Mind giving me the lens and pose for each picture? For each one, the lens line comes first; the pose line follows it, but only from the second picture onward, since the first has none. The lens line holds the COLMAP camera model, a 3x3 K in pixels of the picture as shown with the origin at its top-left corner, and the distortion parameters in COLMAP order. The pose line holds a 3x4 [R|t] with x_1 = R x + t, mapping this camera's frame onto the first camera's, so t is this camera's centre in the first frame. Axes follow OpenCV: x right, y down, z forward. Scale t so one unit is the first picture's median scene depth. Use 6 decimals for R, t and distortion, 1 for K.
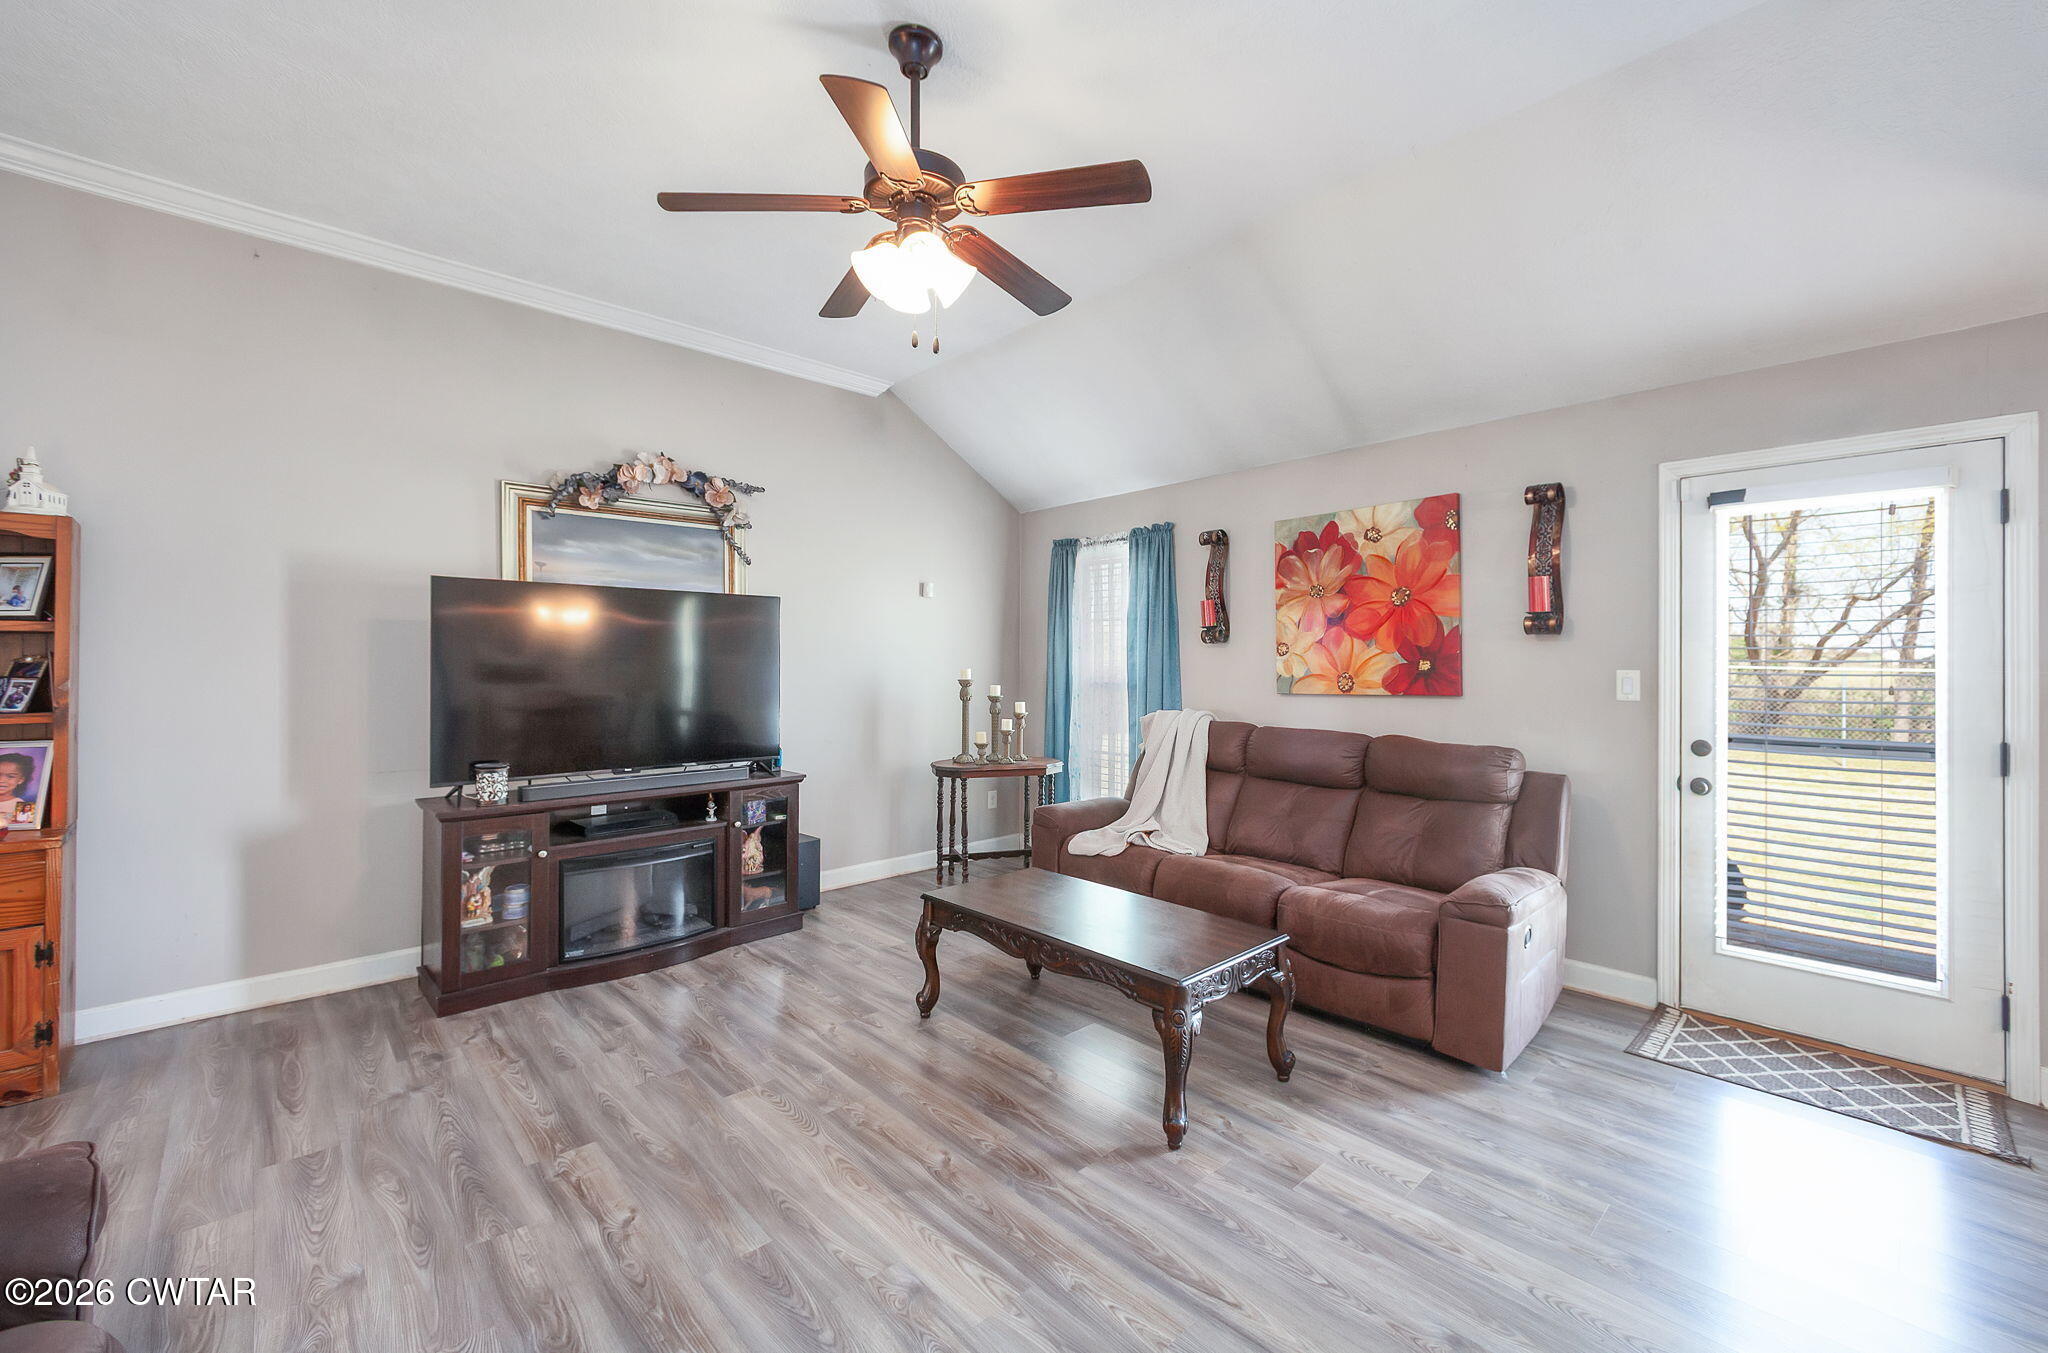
lens RADIAL K [[831.1, 0, 1047.9], [0, 831.1, 670.8], [0, 0, 1]] dist [0.003649, -0.000223]
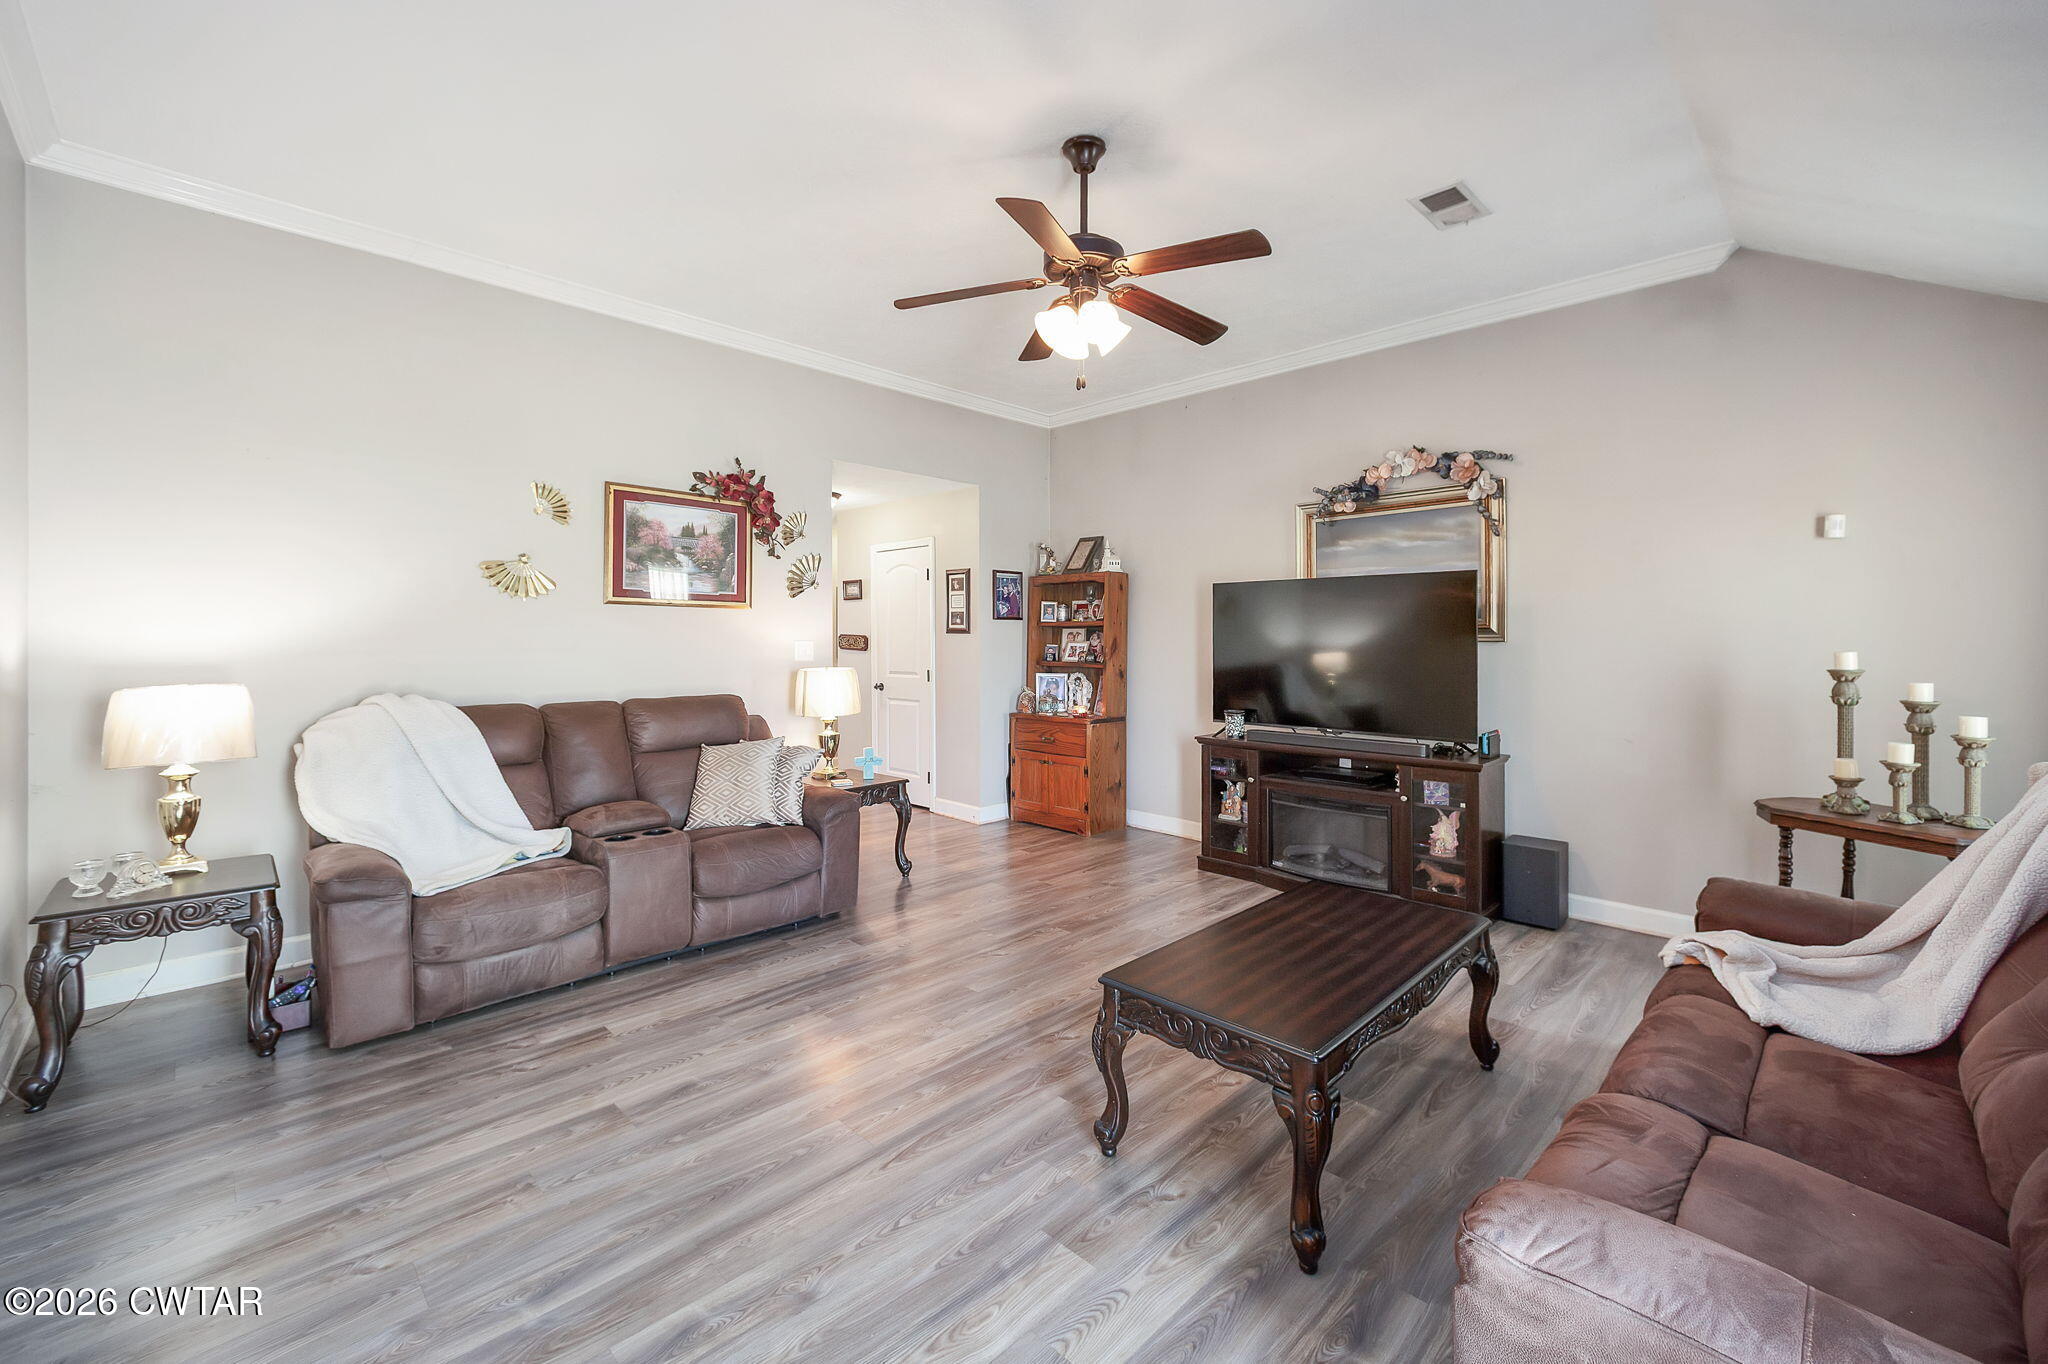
lens RADIAL K [[821.5, 0, 1038.8], [0, 821.5, 649.2], [0, 0, 1]] dist [0.002935, 0.000310]
pose [[0.040065, 0.008544, -0.999161, 0.661488], [-0.014597, 0.999862, 0.007965, -0.000058], [0.999090, 0.014266, 0.040184, 0.543048]]
